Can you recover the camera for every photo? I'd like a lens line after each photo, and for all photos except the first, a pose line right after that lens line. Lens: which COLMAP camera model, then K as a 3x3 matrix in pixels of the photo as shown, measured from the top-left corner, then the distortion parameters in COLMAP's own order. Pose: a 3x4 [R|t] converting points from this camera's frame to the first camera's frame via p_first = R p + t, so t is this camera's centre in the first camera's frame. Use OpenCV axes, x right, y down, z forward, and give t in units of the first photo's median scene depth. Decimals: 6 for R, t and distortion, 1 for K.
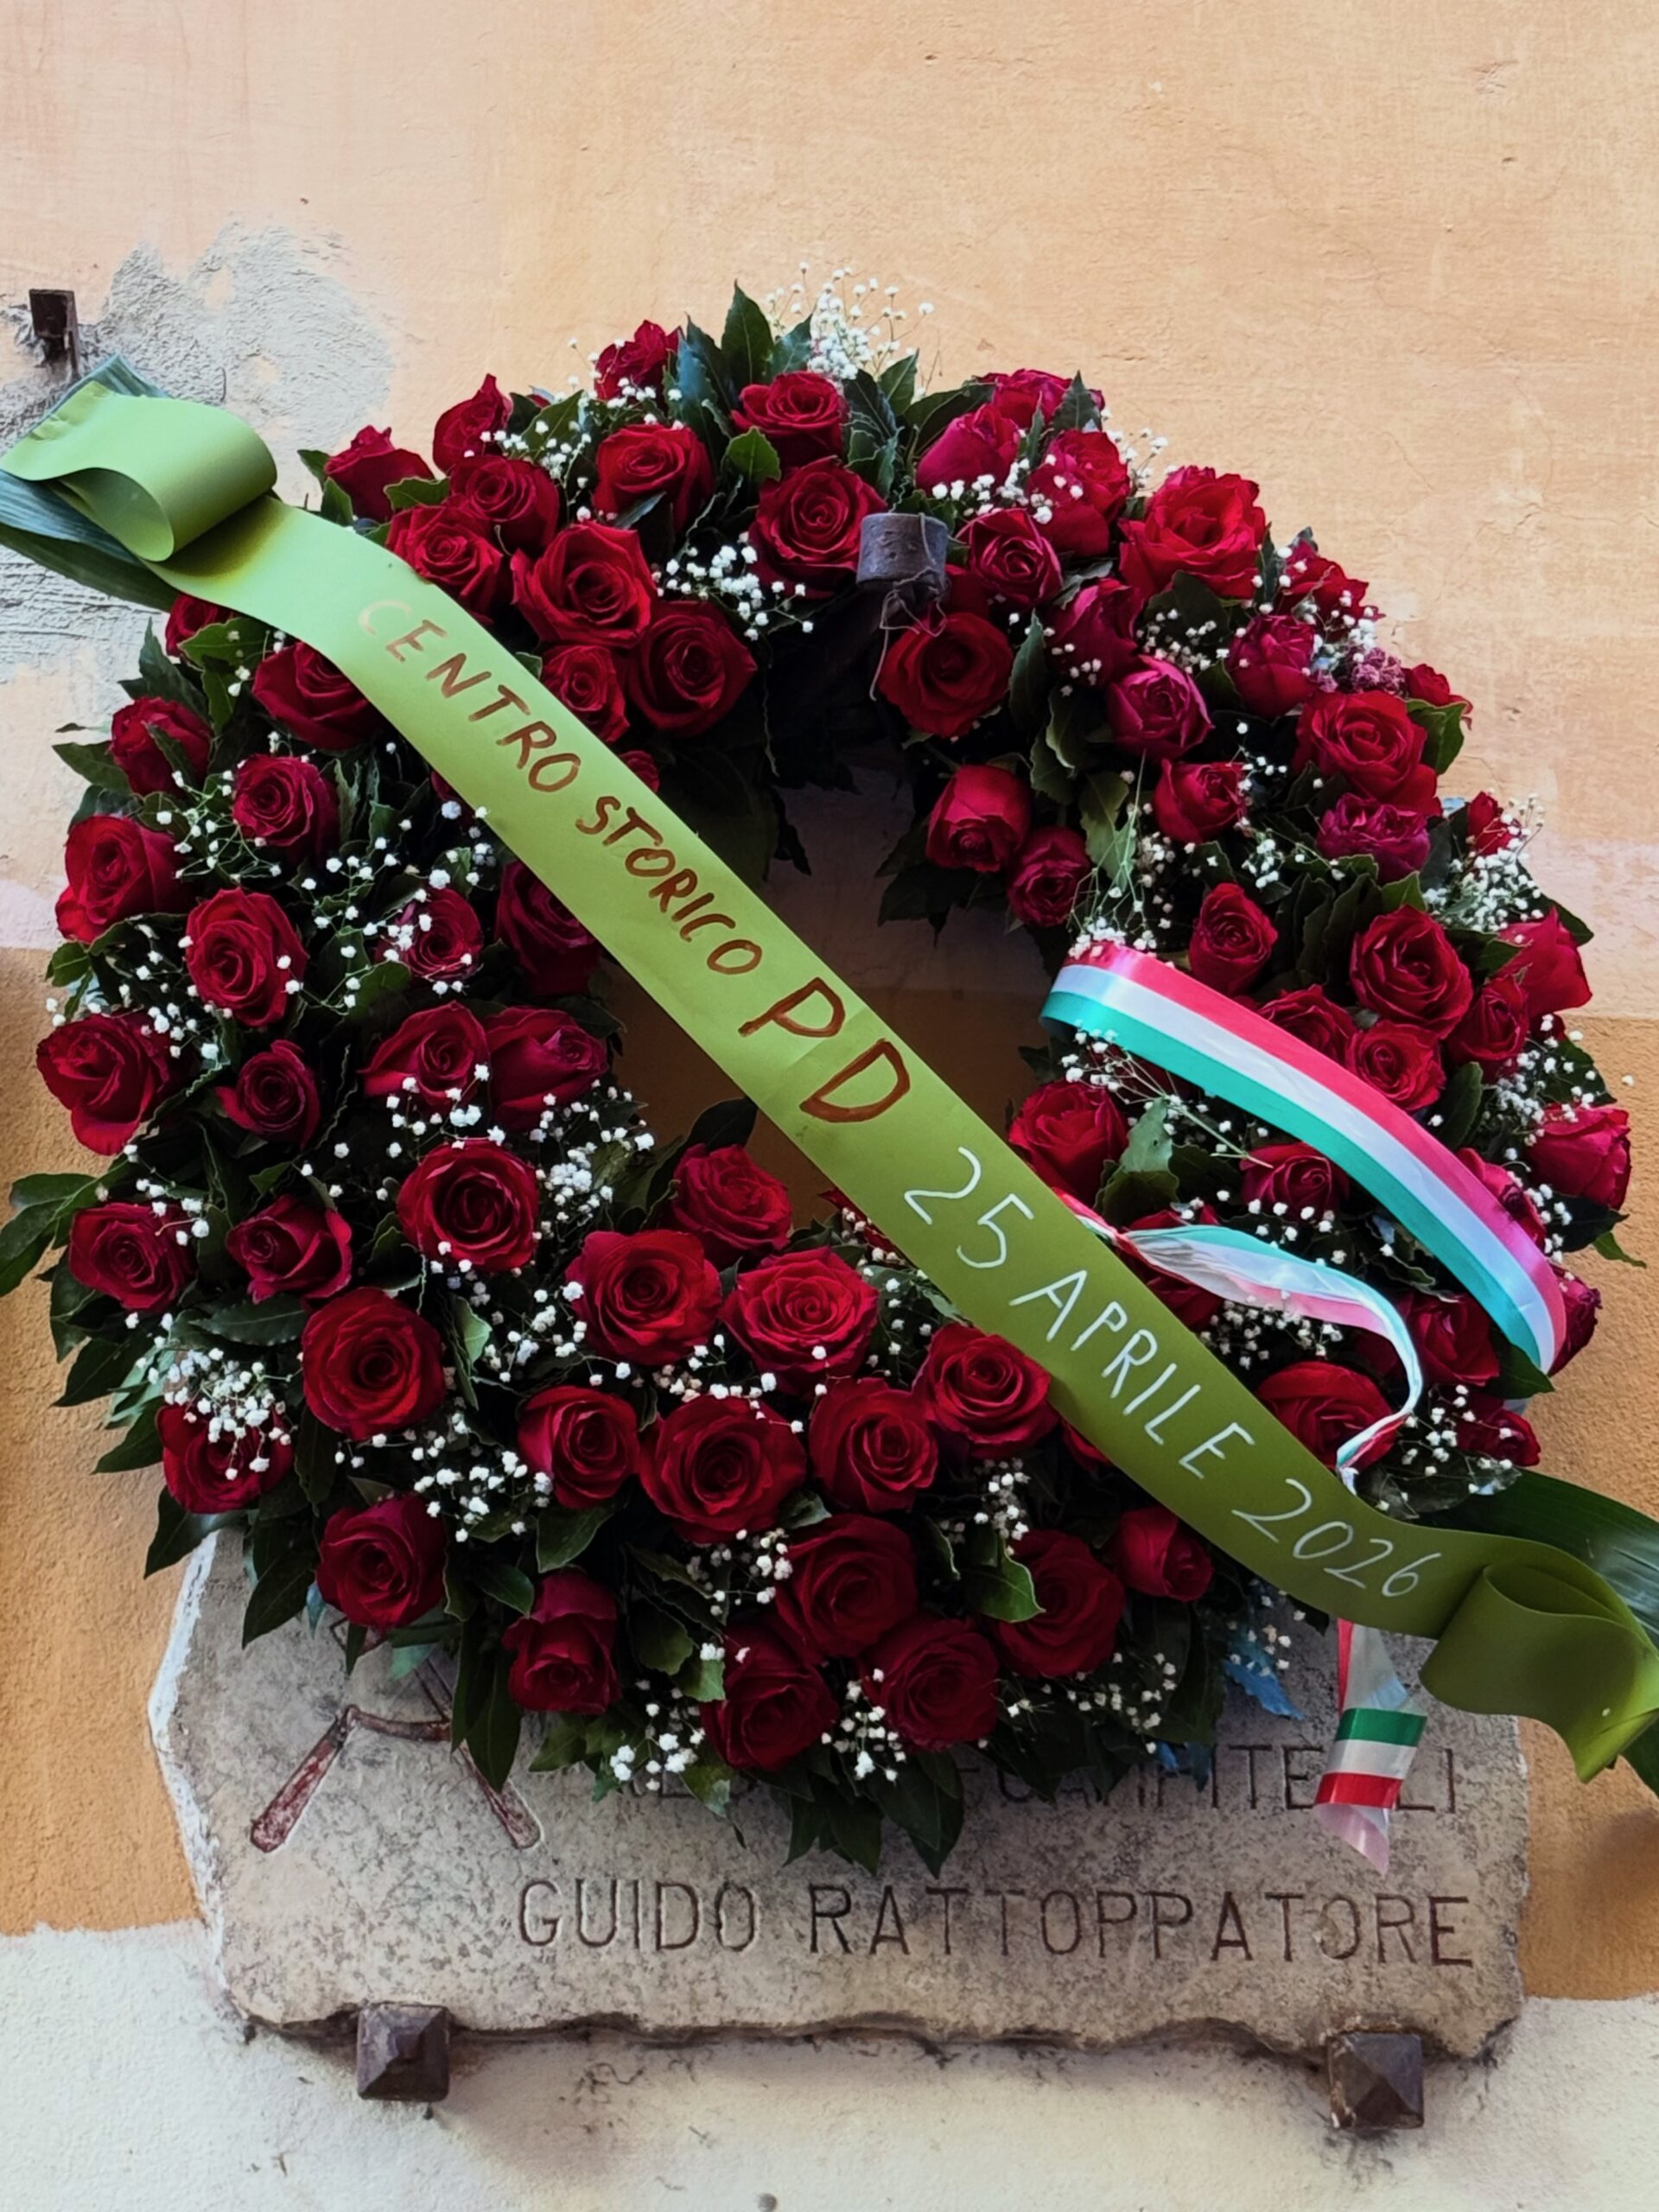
lens RADIAL K [[4749.6, 0, 673.5], [0, 4749.6, 1087.9], [0, 0, 1]] dist [0.129267, 0.000000]
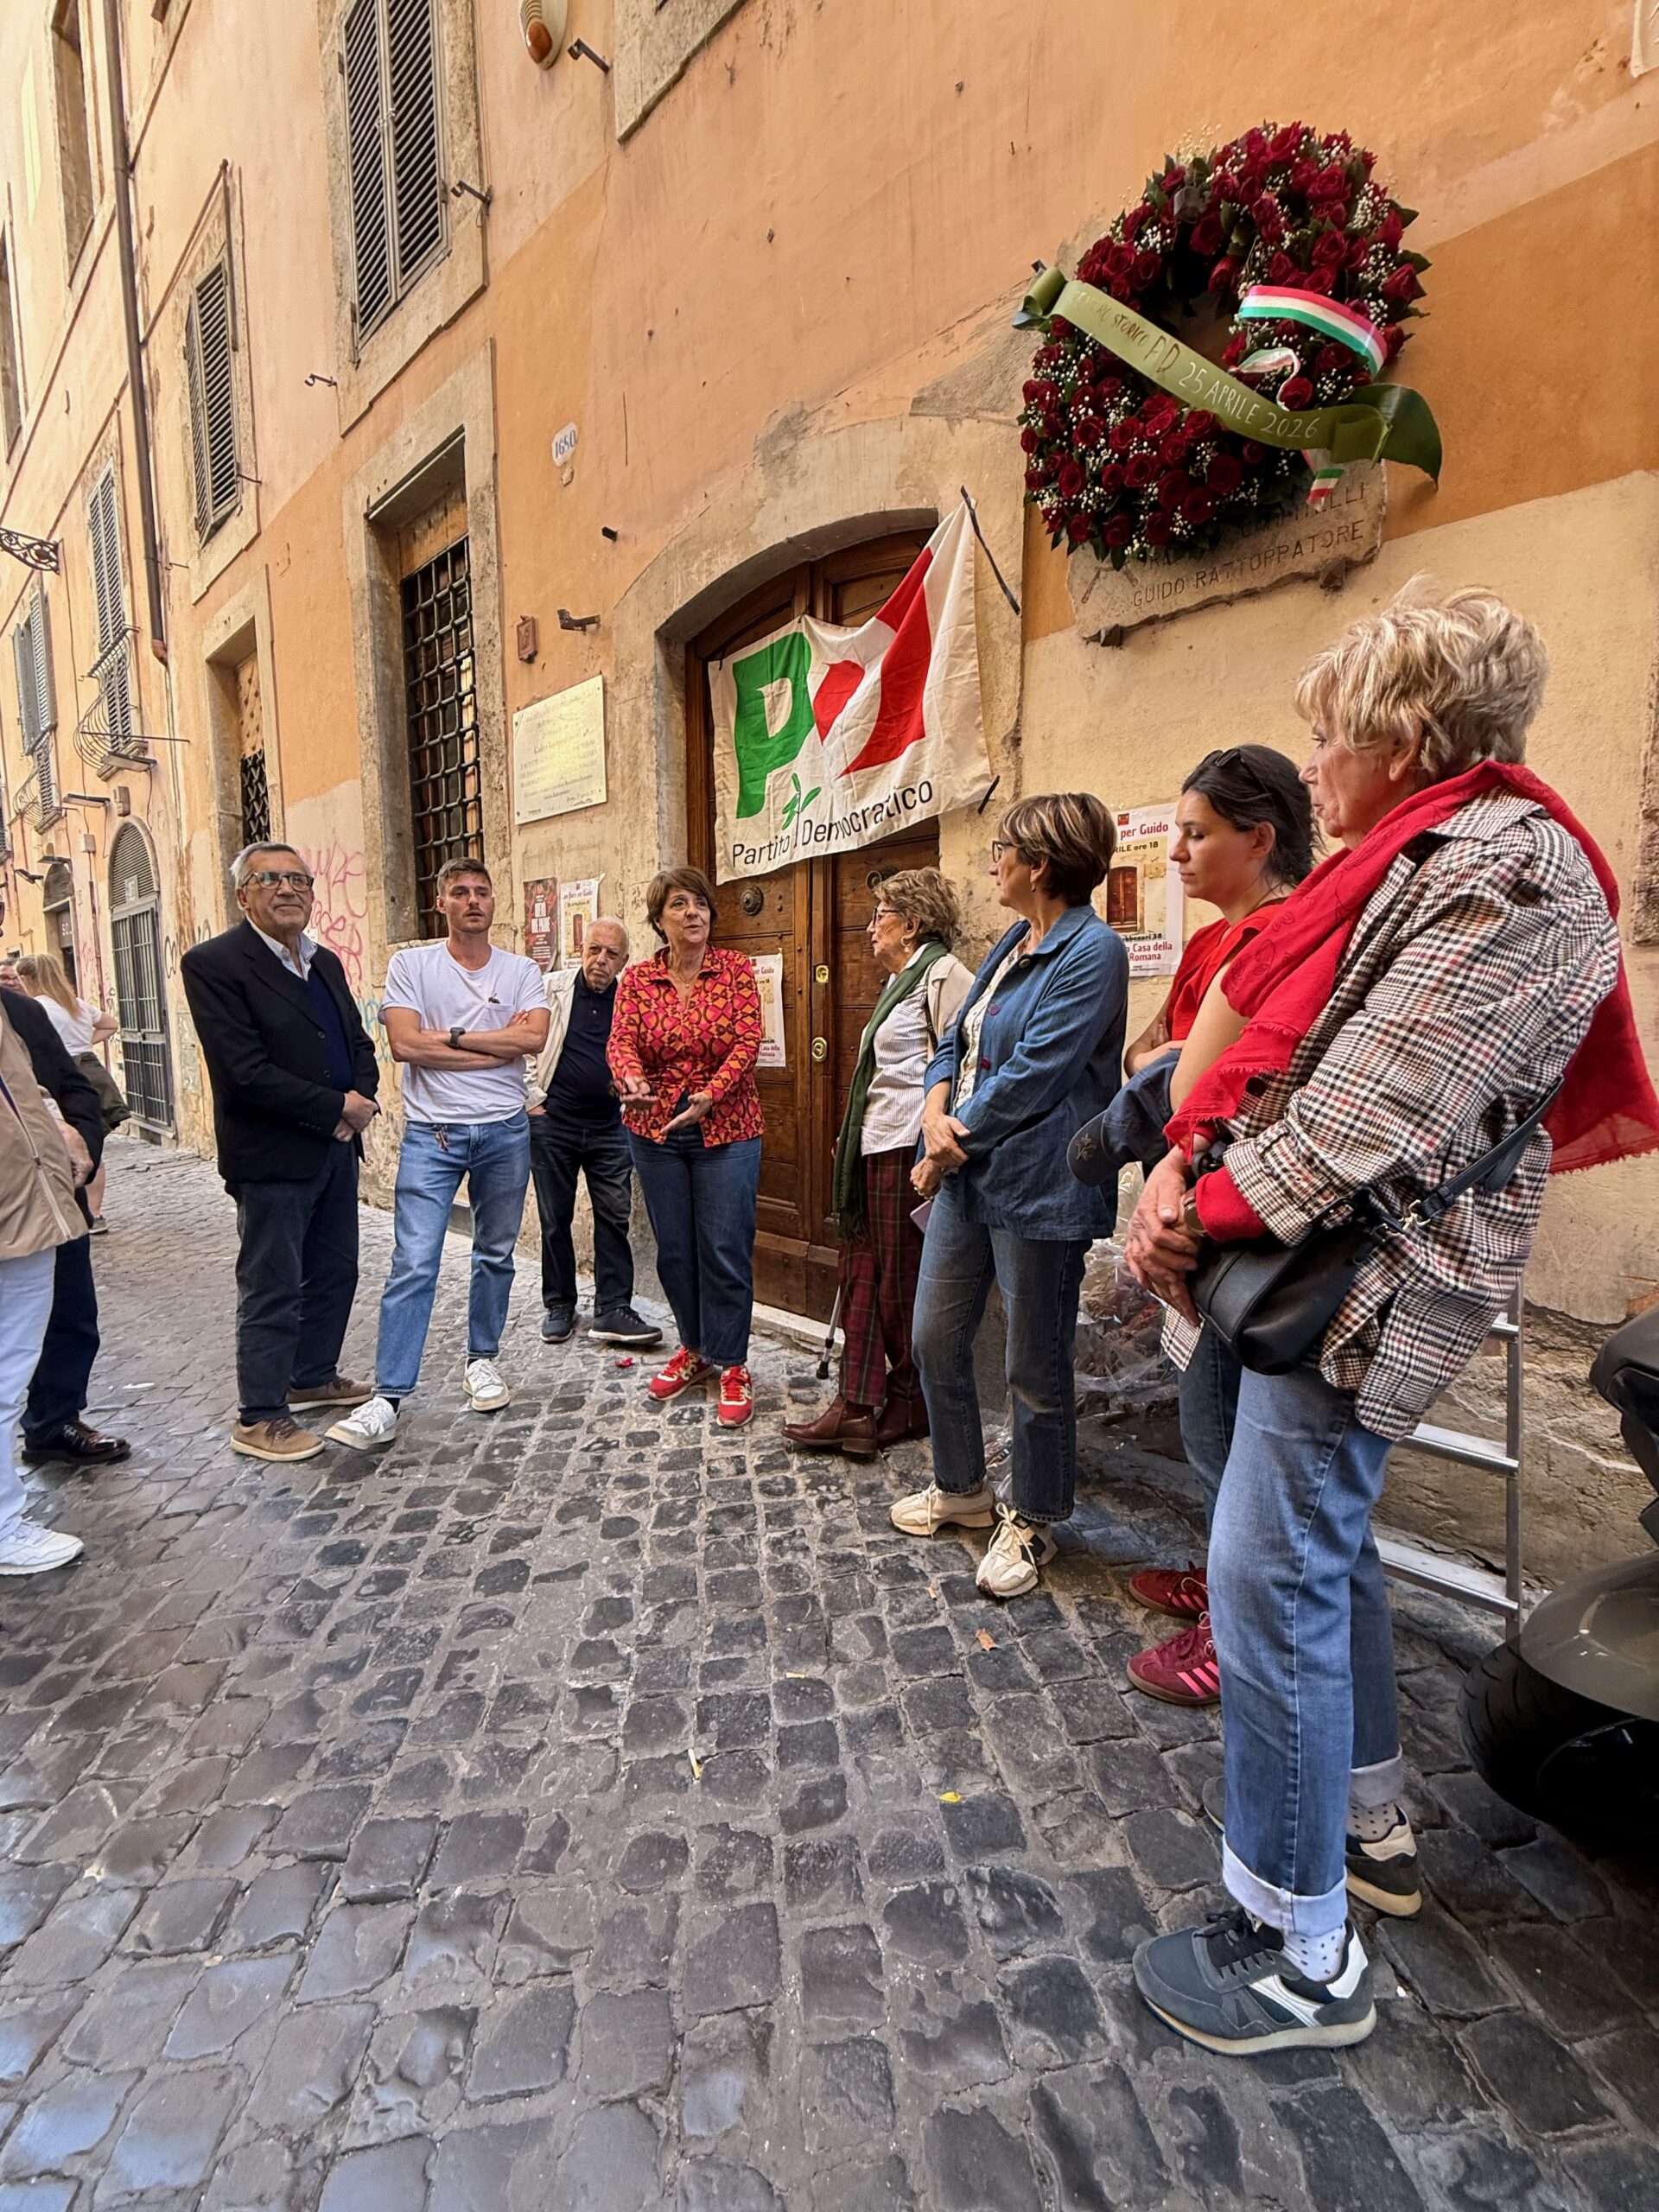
lens RADIAL K [[883.8, 0, 830.4], [0, 883.8, 1103.7], [0, 0, 1]] dist [0.000193, -0.000304]
pose [[0.695598, 0.063297, -0.715637, 0.430668], [0.243961, 0.916111, 0.318158, 0.280679], [0.675741, -0.395897, 0.621803, 0.021851]]
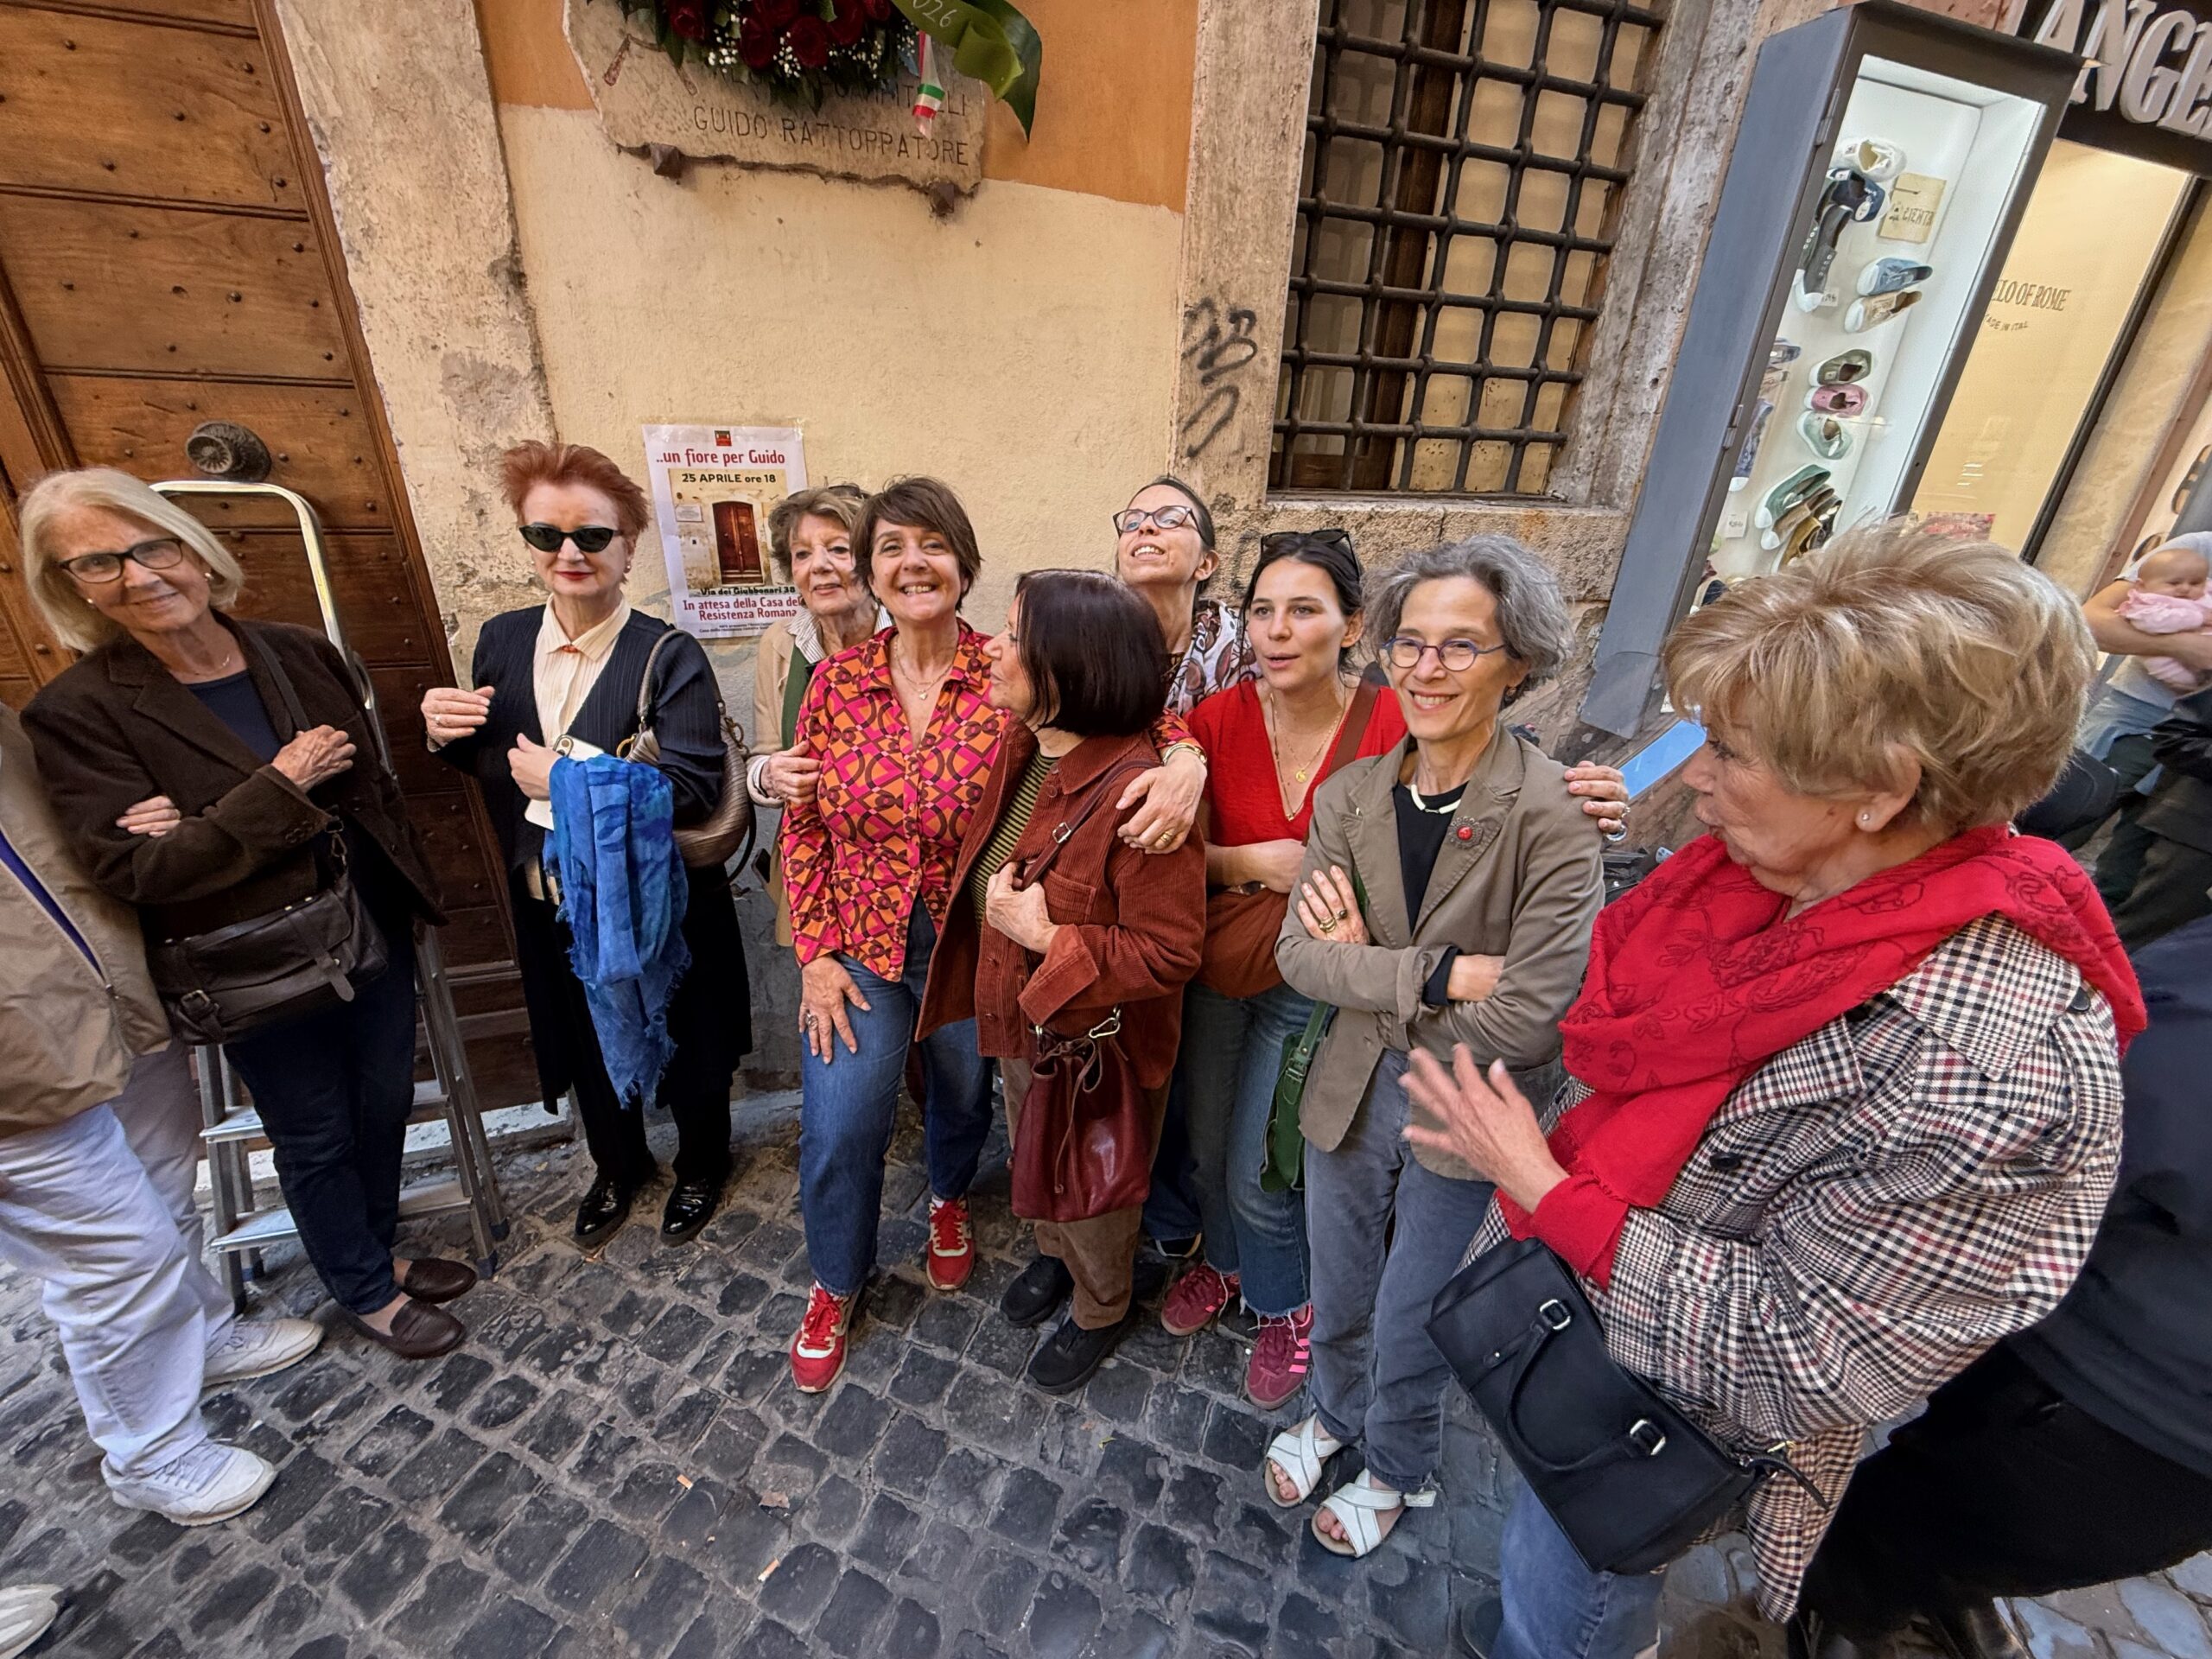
lens RADIAL K [[883.8, 0, 1100.5], [0, 883.8, 829.2], [0, 0, 1]] dist [0.000193, -0.000304]
pose [[0.968896, -0.072840, 0.236506, 0.064713], [-0.109498, 0.730870, 0.673676, 0.084669], [-0.221925, -0.678618, 0.700161, 0.122775]]
